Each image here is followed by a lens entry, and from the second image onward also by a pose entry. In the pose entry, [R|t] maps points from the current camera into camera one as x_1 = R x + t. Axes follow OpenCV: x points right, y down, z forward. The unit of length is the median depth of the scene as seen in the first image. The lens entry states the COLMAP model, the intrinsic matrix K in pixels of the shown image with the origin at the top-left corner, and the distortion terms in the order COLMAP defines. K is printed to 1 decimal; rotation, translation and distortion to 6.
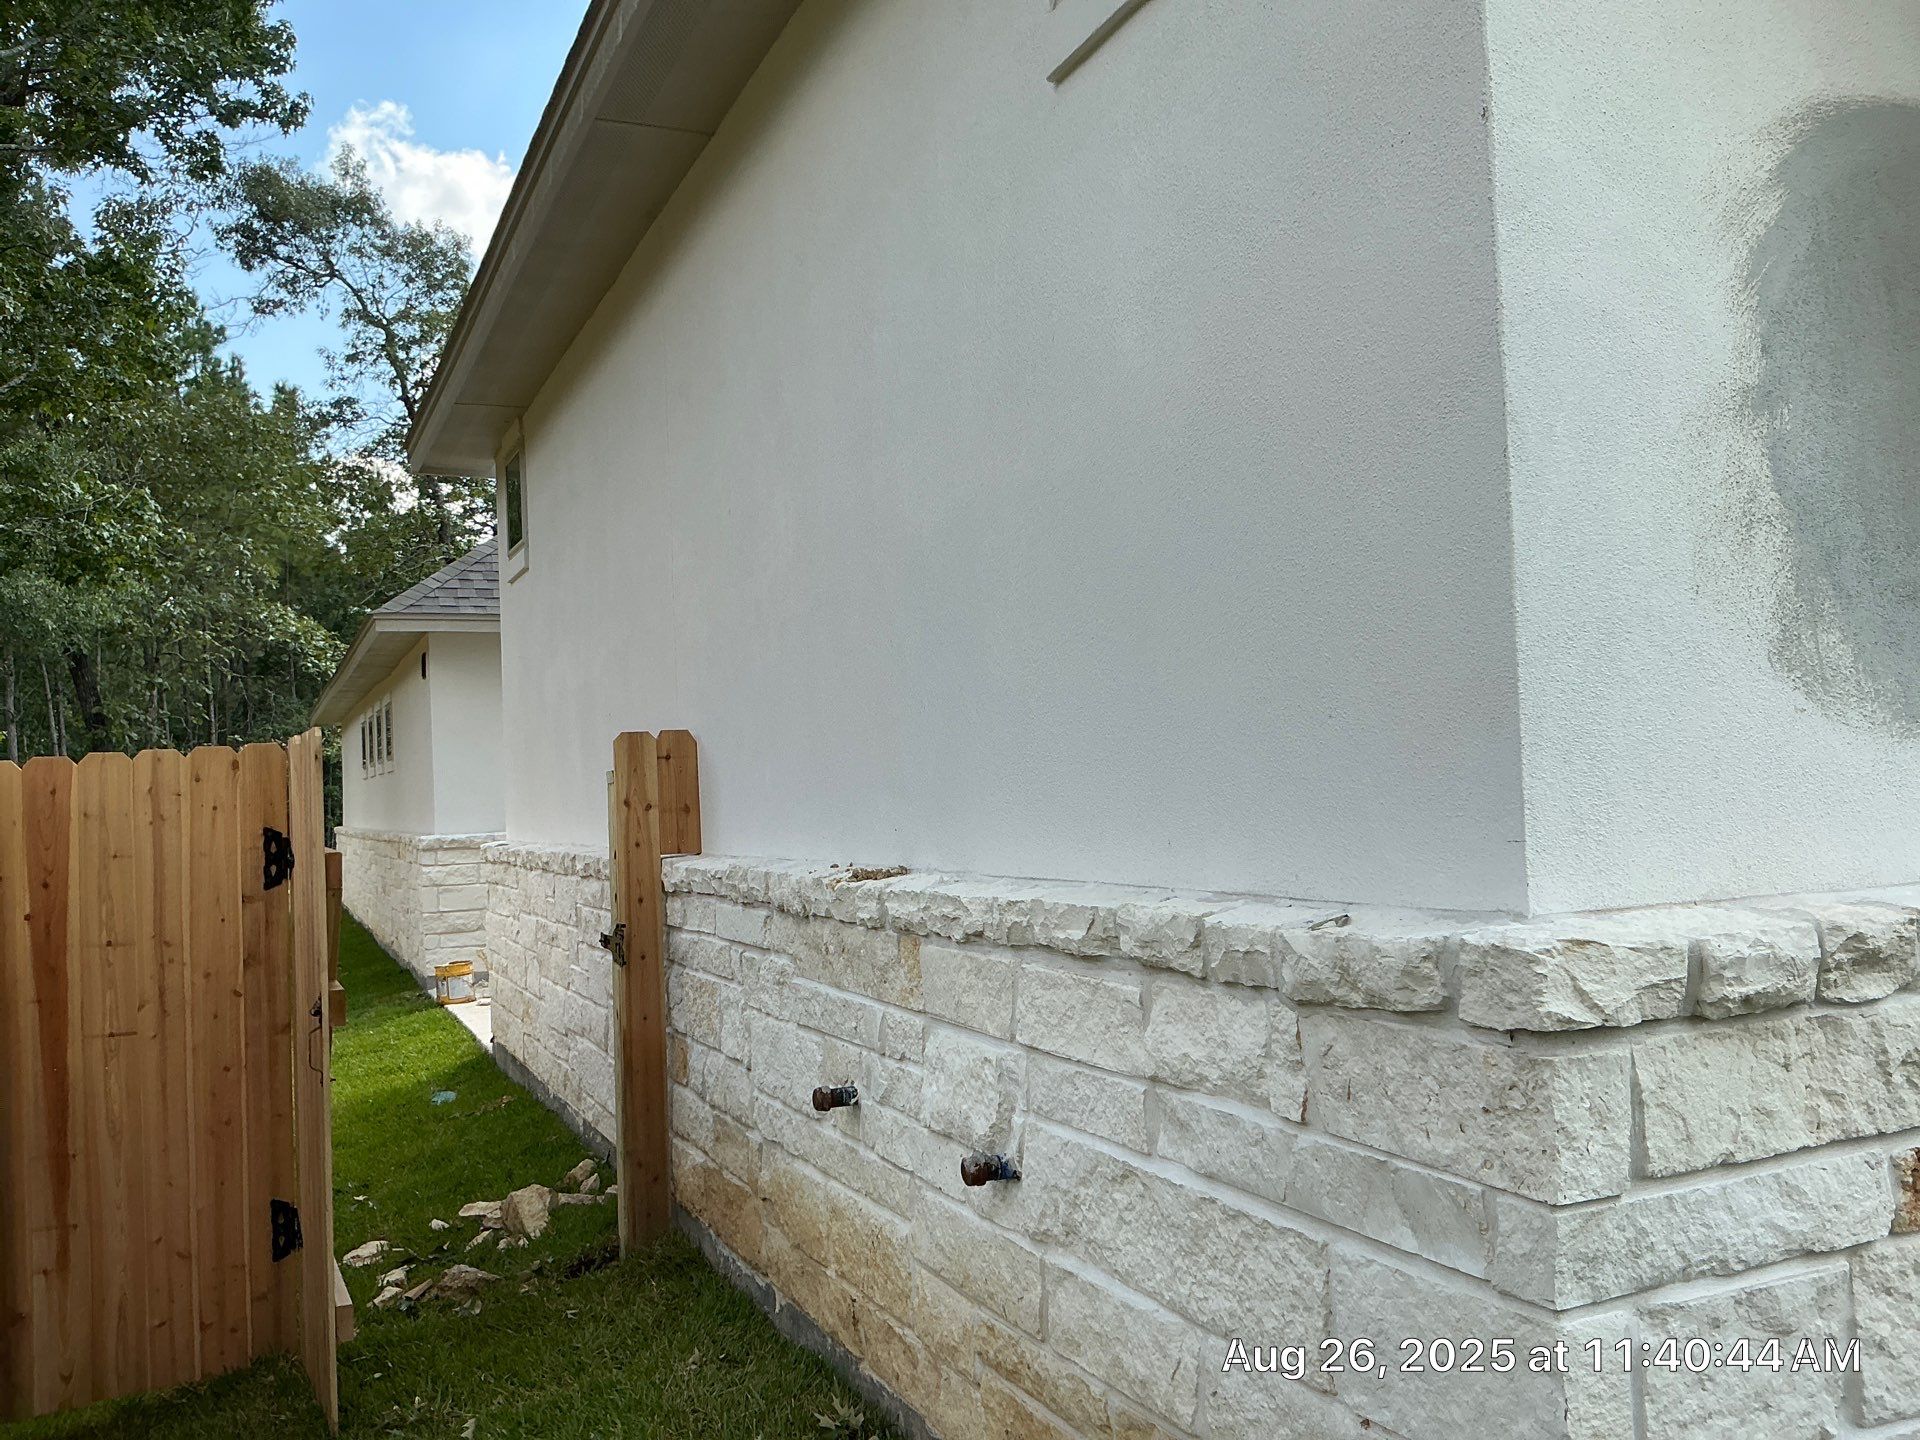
lens RADIAL K [[1654.3, 0, 960.0], [0, 1654.3, 720.0], [0, 0, 1]] dist [0.097271, -0.230962]
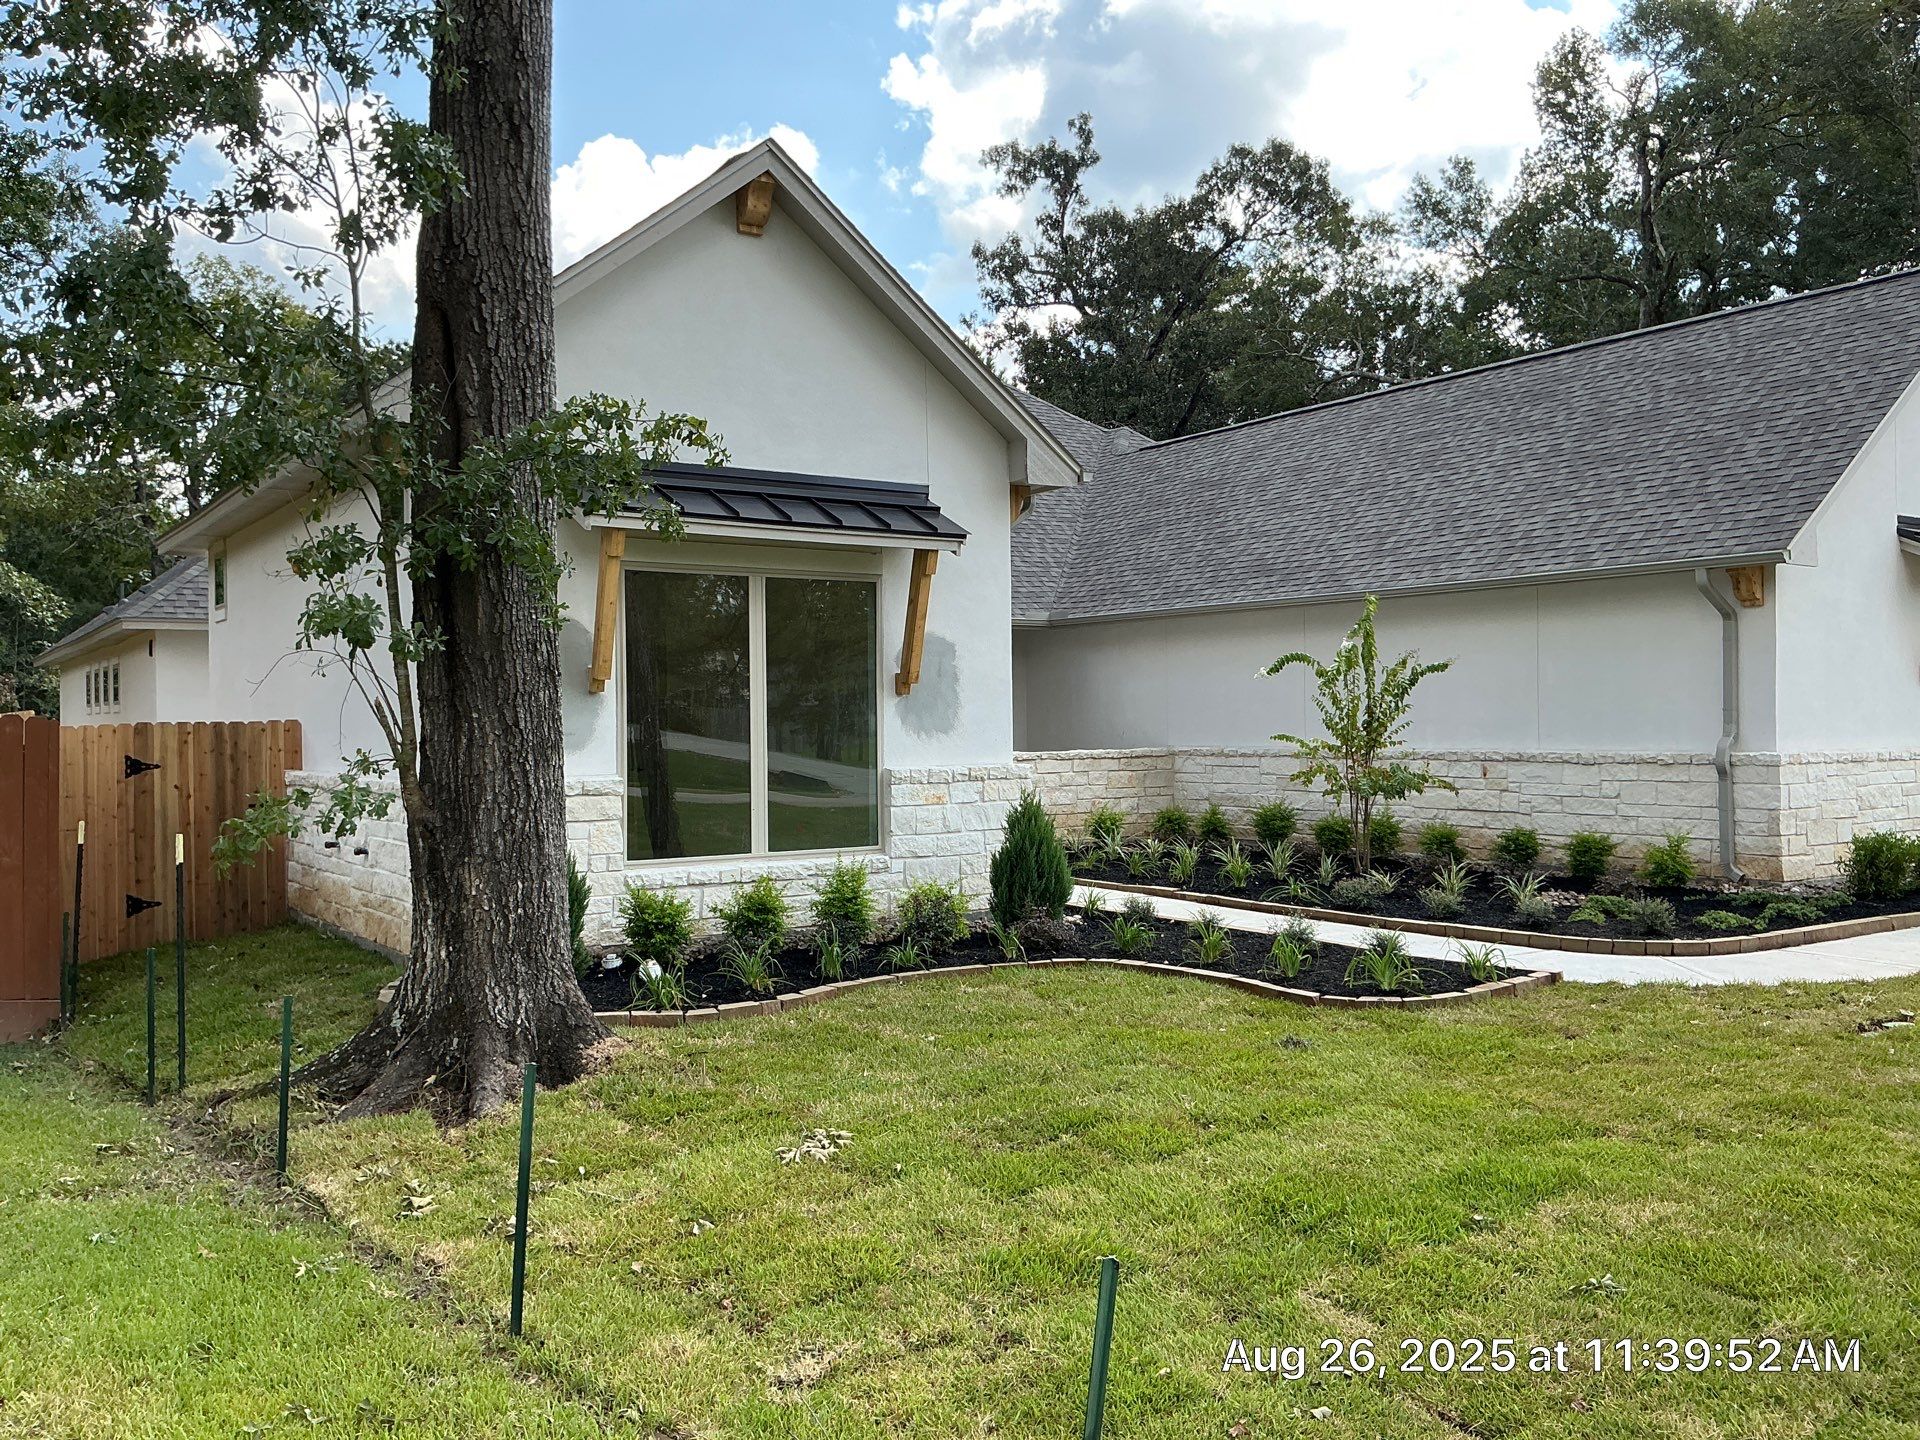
lens RADIAL K [[1654.3, 0, 960.0], [0, 1654.3, 720.0], [0, 0, 1]] dist [0.097271, -0.230962]
pose [[0.985422, 0.025617, 0.168186, 0.421978], [-0.032126, 0.998832, 0.036095, -0.123356], [-0.167065, -0.040972, 0.985094, -1.745282]]
